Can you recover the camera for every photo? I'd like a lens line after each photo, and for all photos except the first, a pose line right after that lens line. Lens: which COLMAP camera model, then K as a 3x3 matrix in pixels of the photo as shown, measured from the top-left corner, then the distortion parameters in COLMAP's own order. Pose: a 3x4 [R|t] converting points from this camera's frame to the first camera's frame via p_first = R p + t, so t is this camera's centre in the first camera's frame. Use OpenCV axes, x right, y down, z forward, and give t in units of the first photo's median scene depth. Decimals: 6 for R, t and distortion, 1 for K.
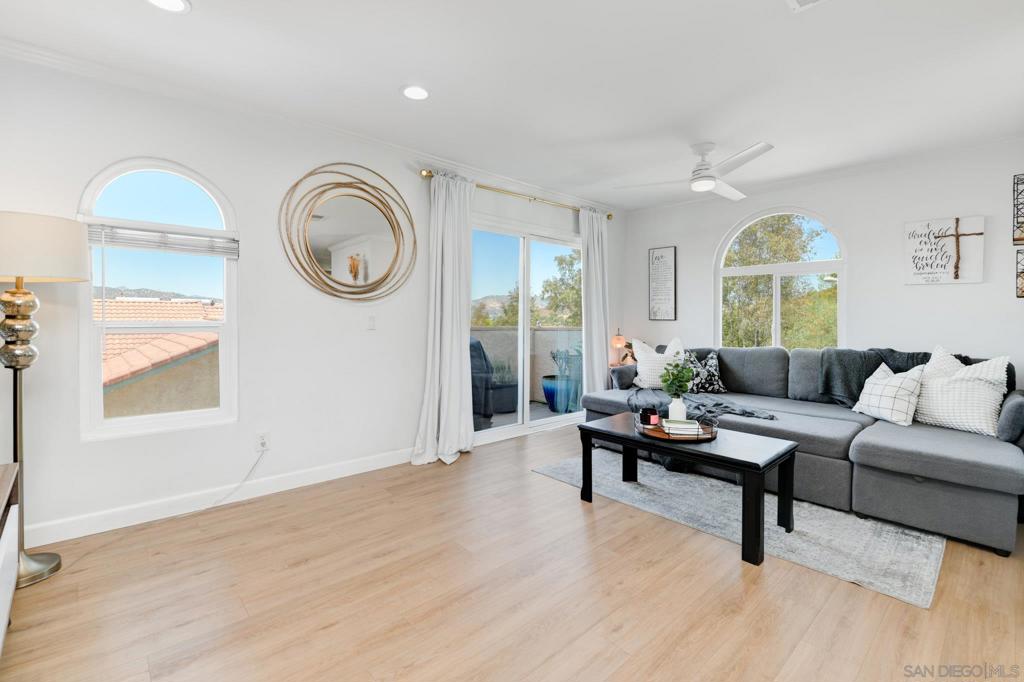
lens RADIAL K [[457.7, 0, 496.5], [0, 457.7, 325.0], [0, 0, 1]] dist [0.000776, -0.000229]
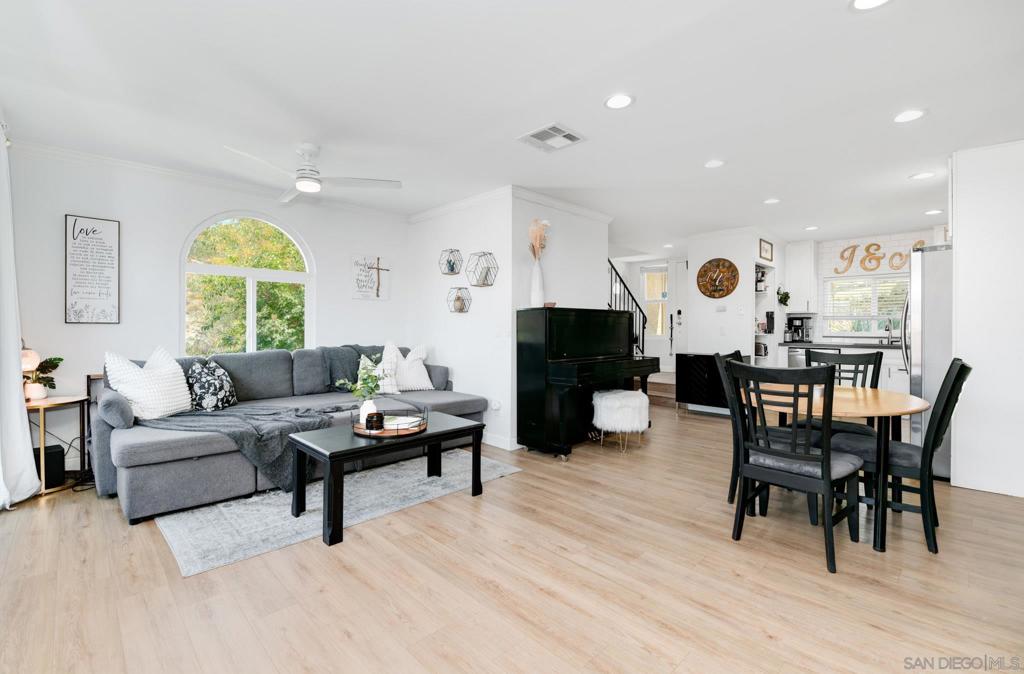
lens RADIAL K [[457.7, 0, 521.5], [0, 457.7, 332.2], [0, 0, 1]] dist [0.000776, -0.000229]
pose [[-0.074467, -0.017292, 0.997074, -0.544543], [0.010092, 0.999785, 0.018093, -0.005289], [-0.997172, 0.011410, -0.074276, 0.611518]]
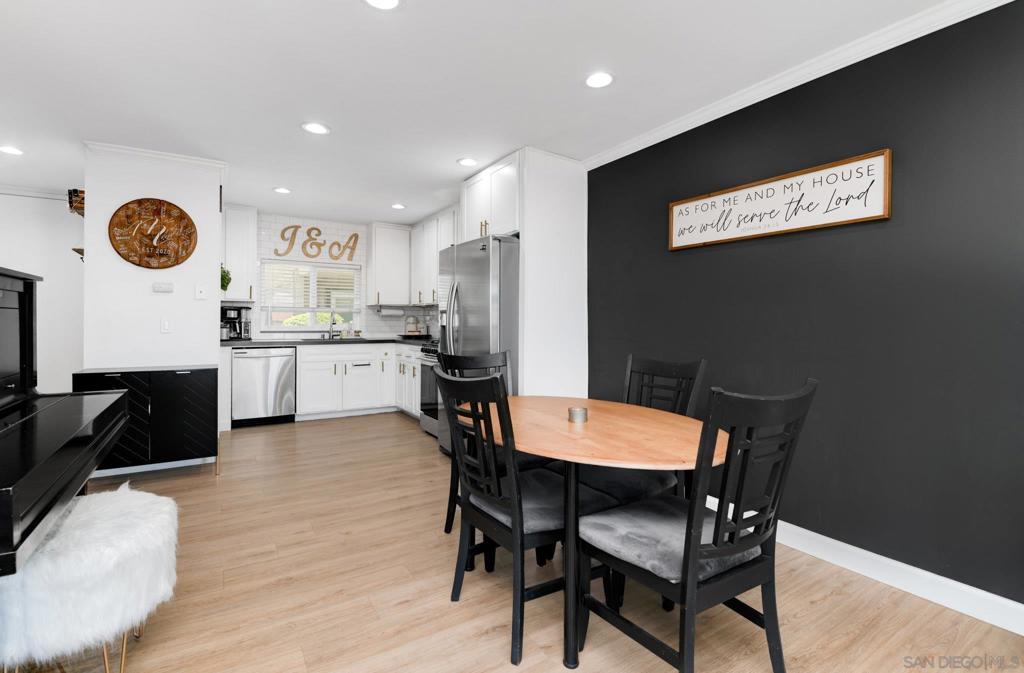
lens RADIAL K [[457.7, 0, 495.2], [0, 457.7, 327.8], [0, 0, 1]] dist [0.000776, -0.000229]
pose [[-0.984537, -0.012822, 0.174709, 0.235111], [-0.008243, 0.999604, 0.026911, -0.000502], [-0.174984, 0.025054, -0.984252, 0.591102]]
